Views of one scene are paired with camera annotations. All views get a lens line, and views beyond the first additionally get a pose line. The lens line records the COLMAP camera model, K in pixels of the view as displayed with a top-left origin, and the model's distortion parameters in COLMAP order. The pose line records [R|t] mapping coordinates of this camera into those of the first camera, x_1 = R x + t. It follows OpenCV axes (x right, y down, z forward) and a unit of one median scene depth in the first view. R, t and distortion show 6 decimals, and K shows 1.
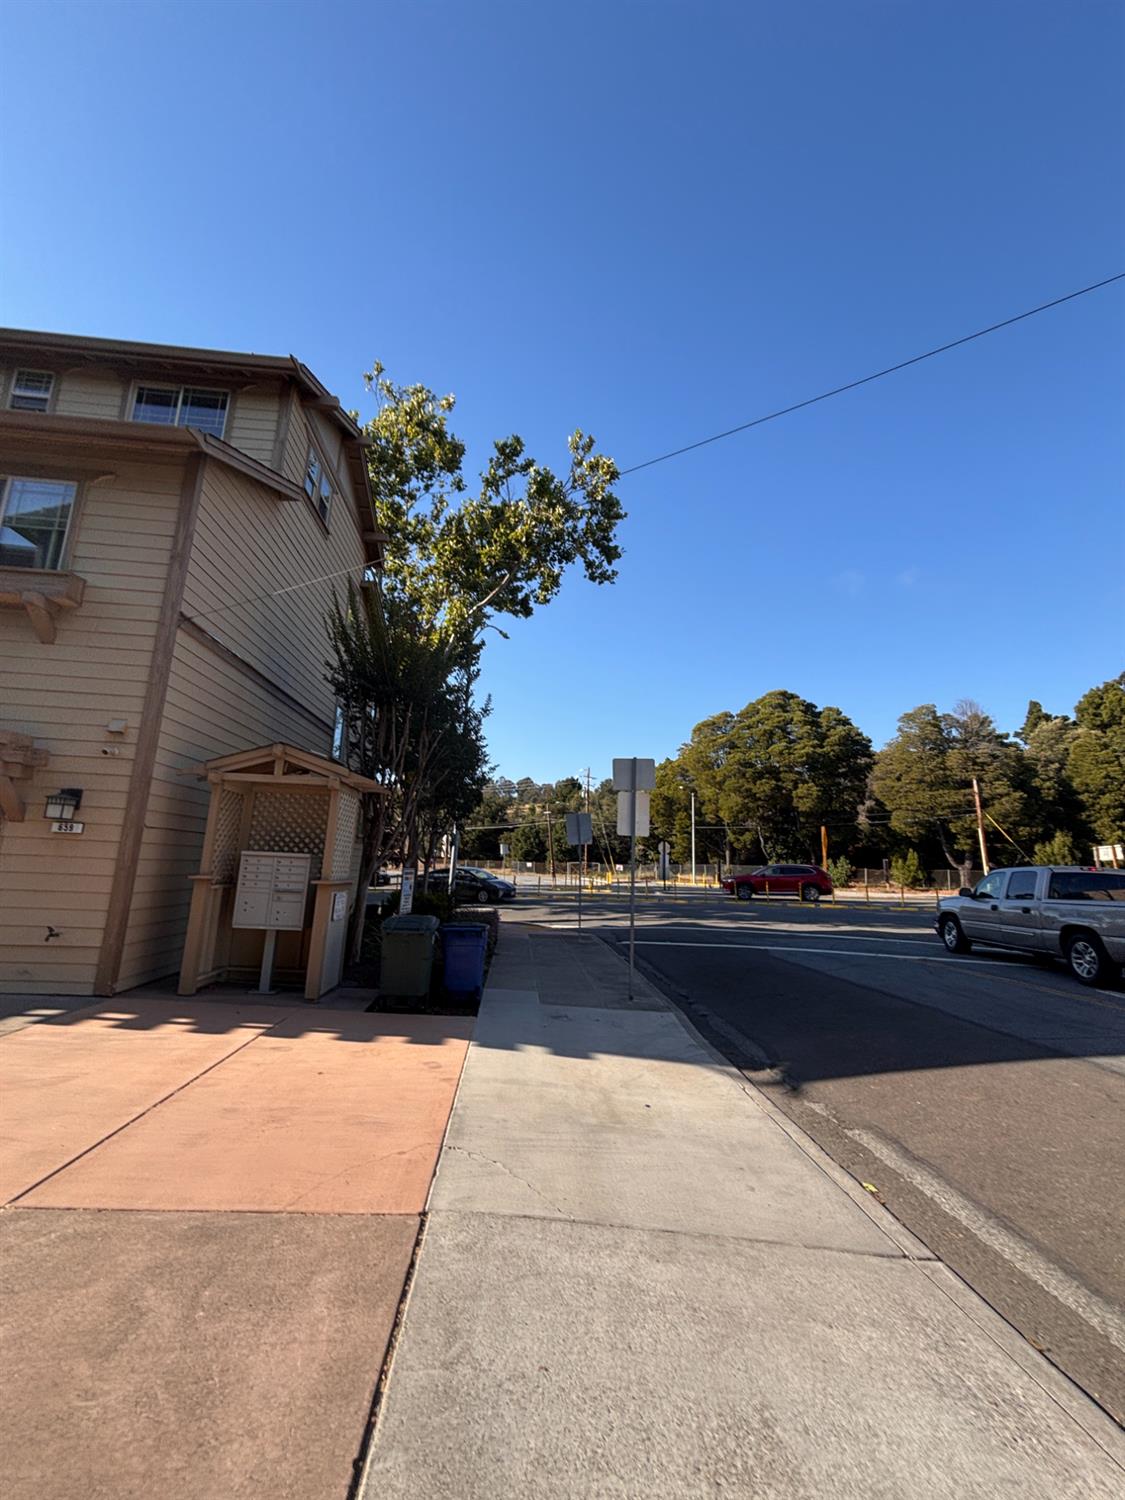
lens RADIAL K [[609.6, 0, 566.0], [0, 609.6, 748.7], [0, 0, 1]] dist [0.000938, -0.000016]
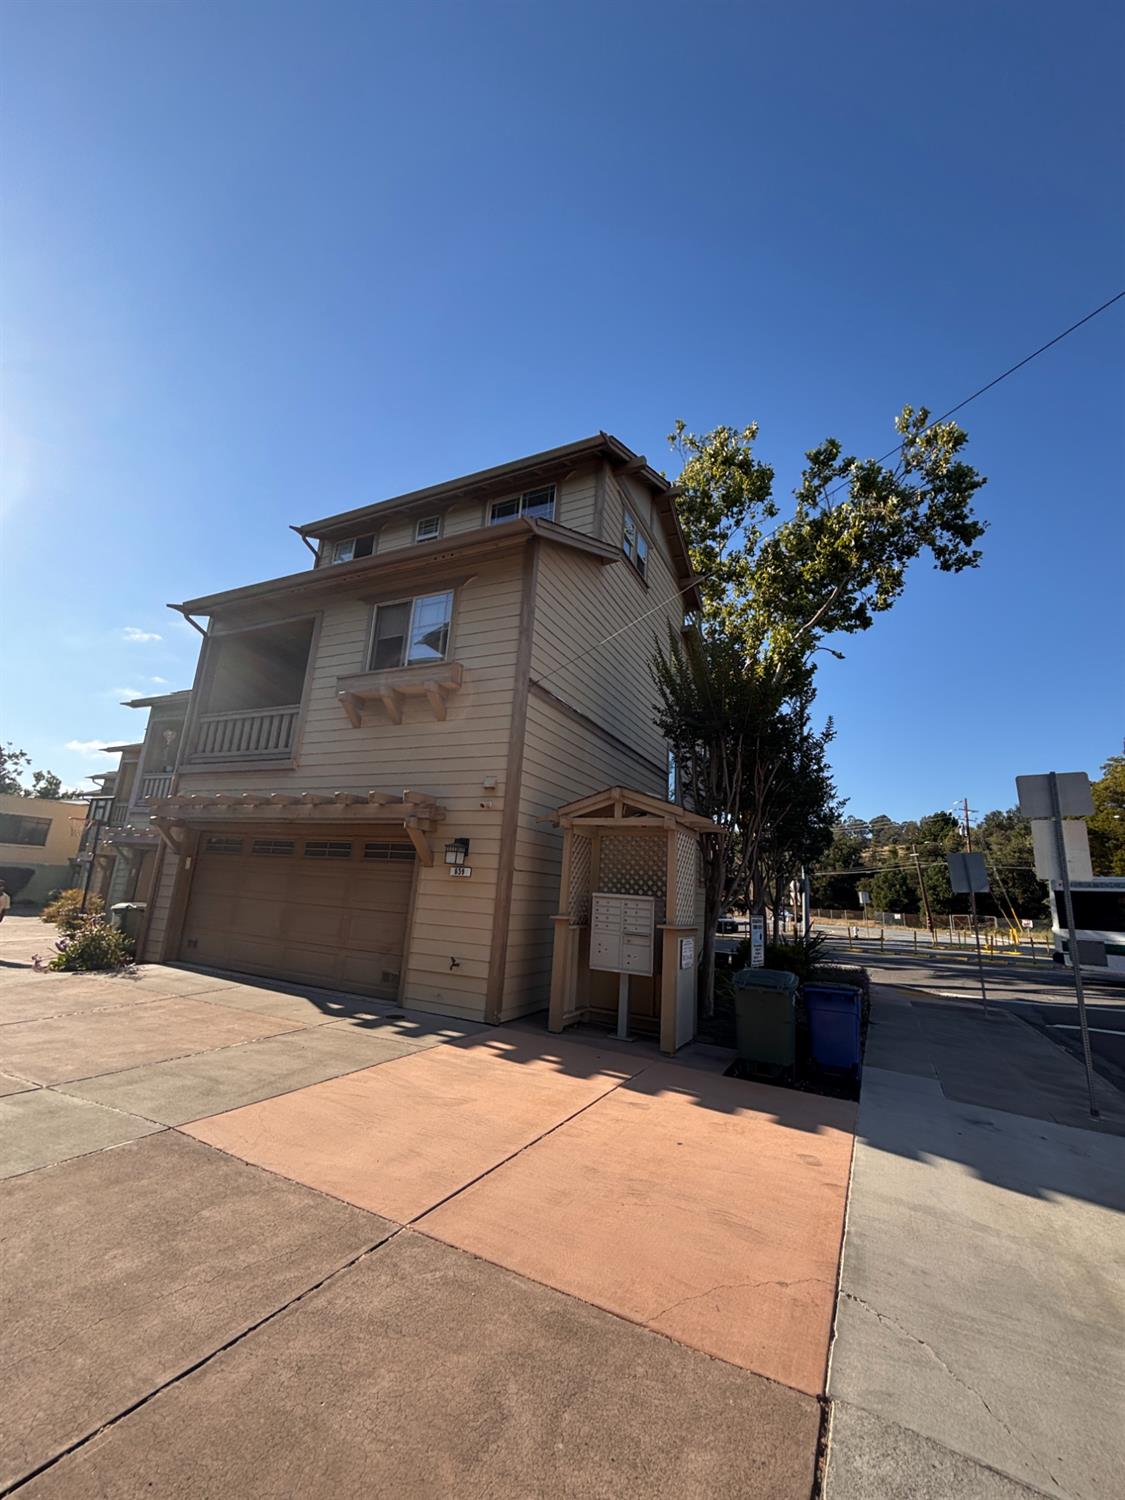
lens RADIAL K [[606.7, 0, 577.3], [0, 606.7, 748.9], [0, 0, 1]] dist [0.022212, -0.008253]
pose [[0.864949, -0.107289, -0.490258, -0.018119], [0.070640, 0.993183, -0.092723, 0.016450], [0.496864, 0.045569, 0.866631, 0.073780]]
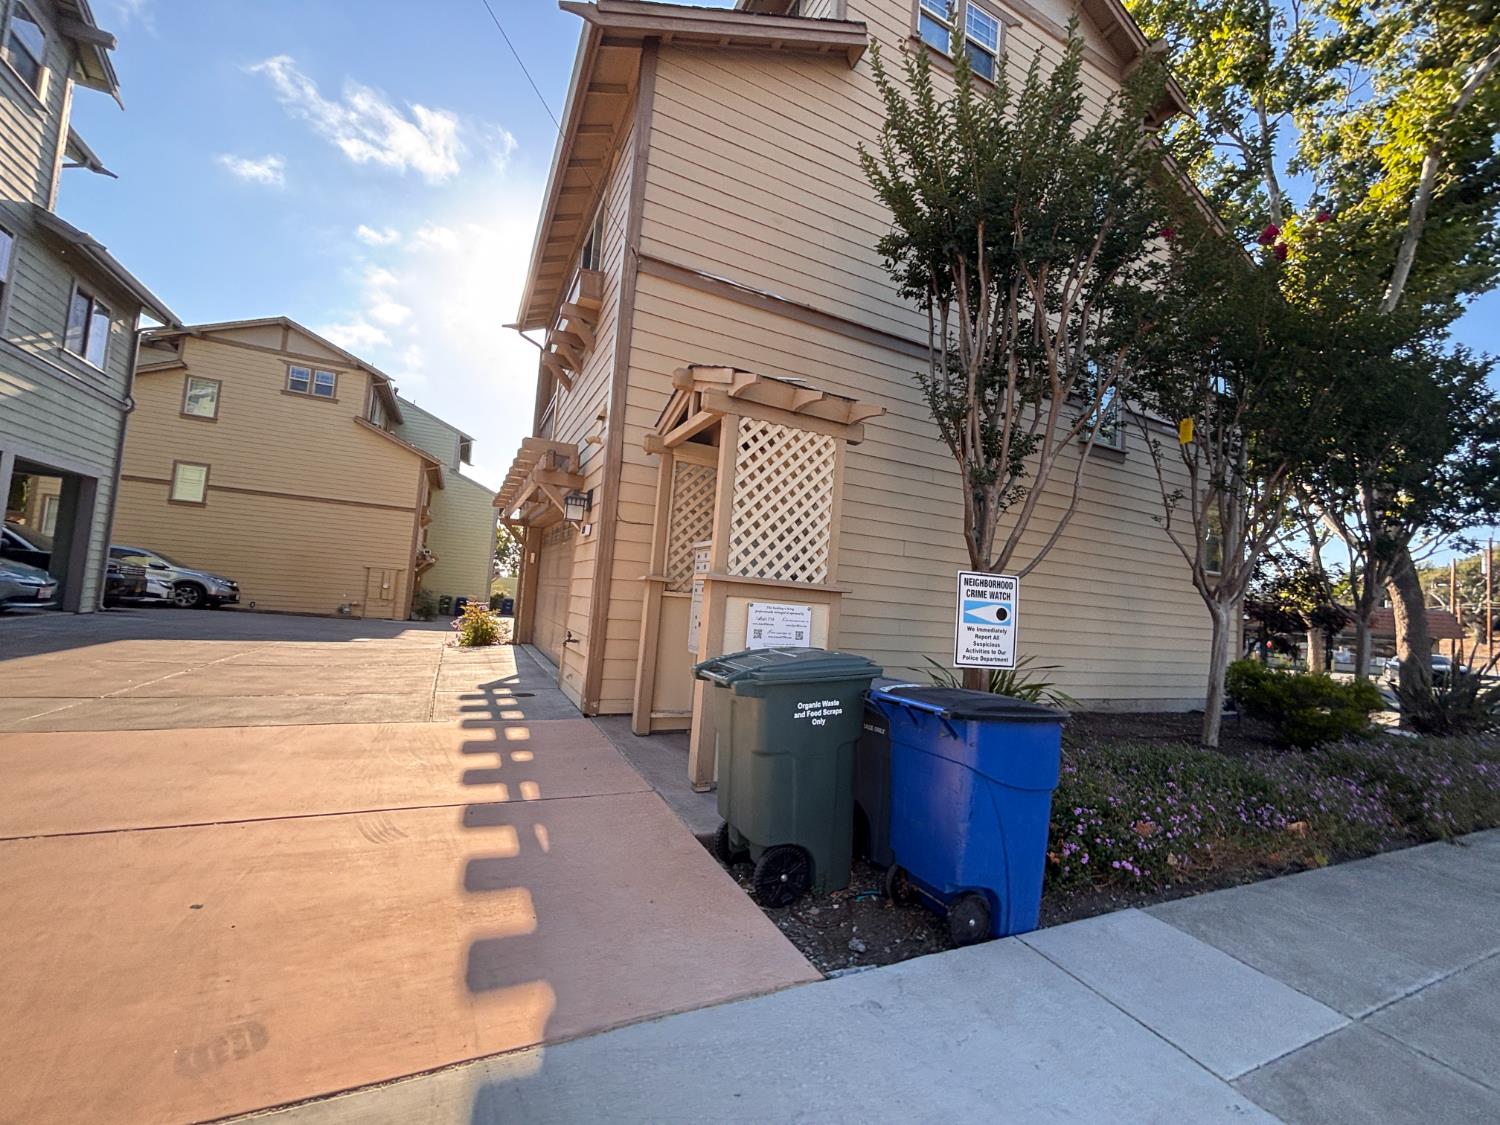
lens RADIAL K [[609.6, 0, 752.1], [0, 609.6, 568.8], [0, 0, 1]] dist [0.000938, -0.000016]
pose [[0.362108, -0.069796, -0.929519, 0.123640], [0.124402, 0.991891, -0.026016, 0.218654], [0.923797, -0.106214, 0.367855, 0.792949]]
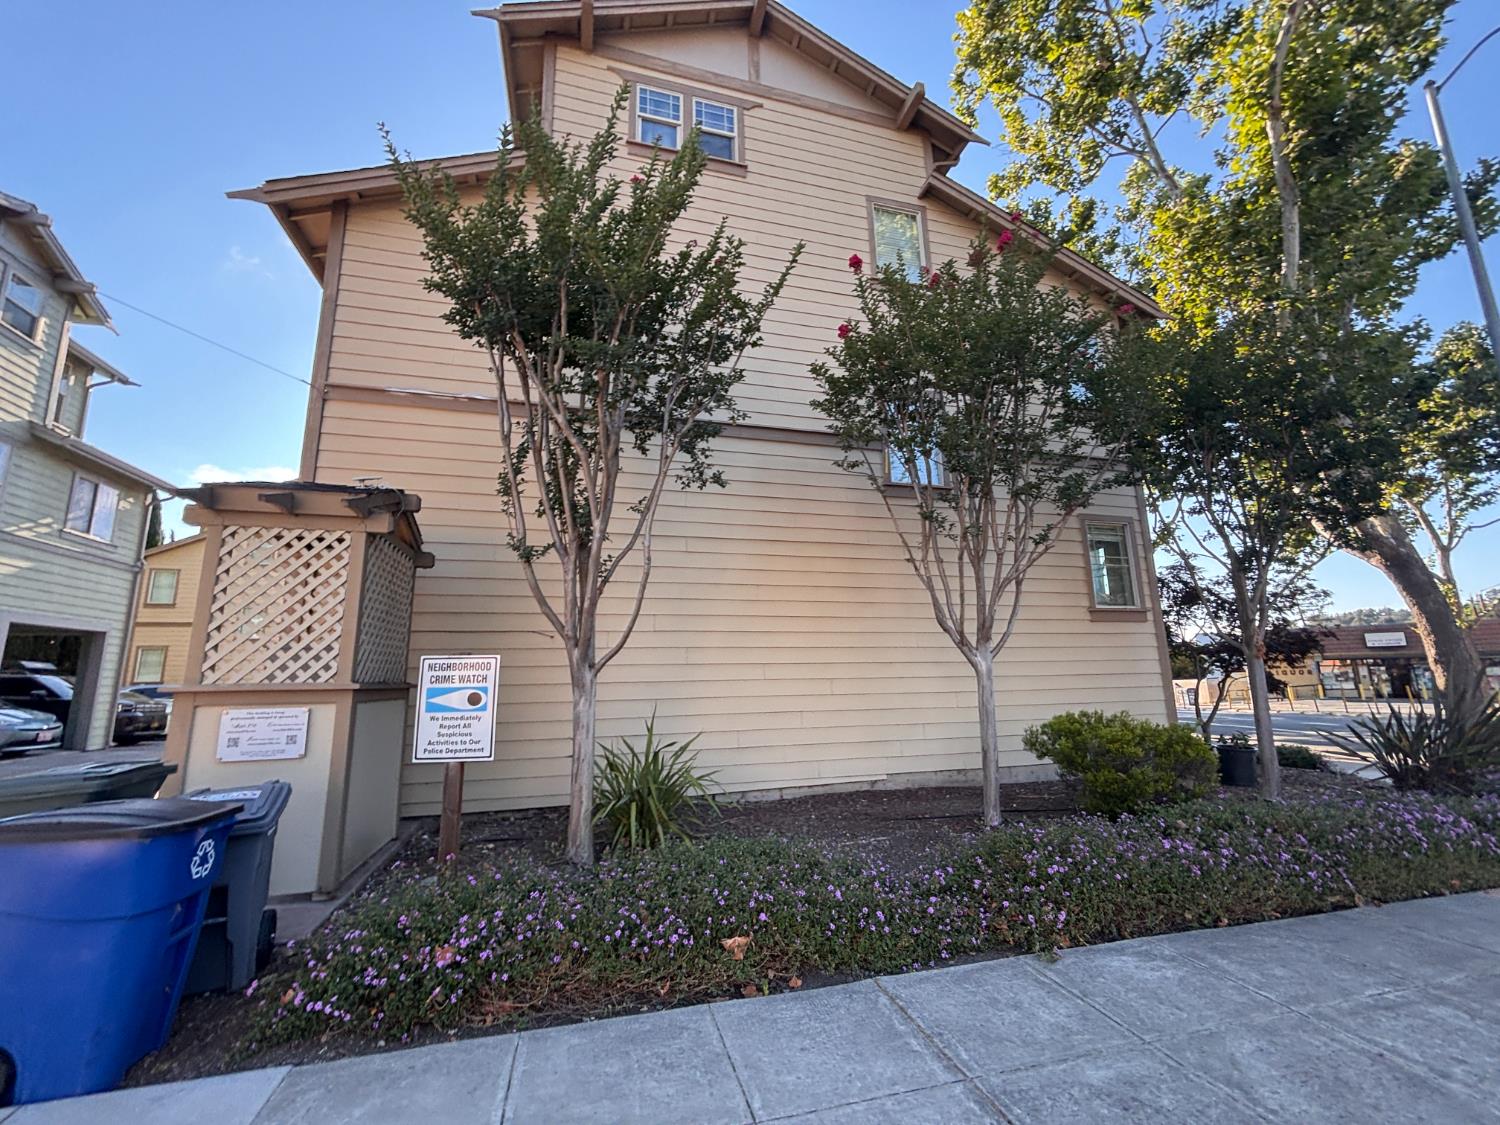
lens RADIAL K [[609.6, 0, 752.1], [0, 609.6, 568.8], [0, 0, 1]] dist [0.000938, -0.000016]
pose [[0.185441, -0.221982, -0.957254, 0.241581], [0.216847, 0.959380, -0.180467, 0.311970], [0.958431, -0.174112, 0.226044, 1.332692]]
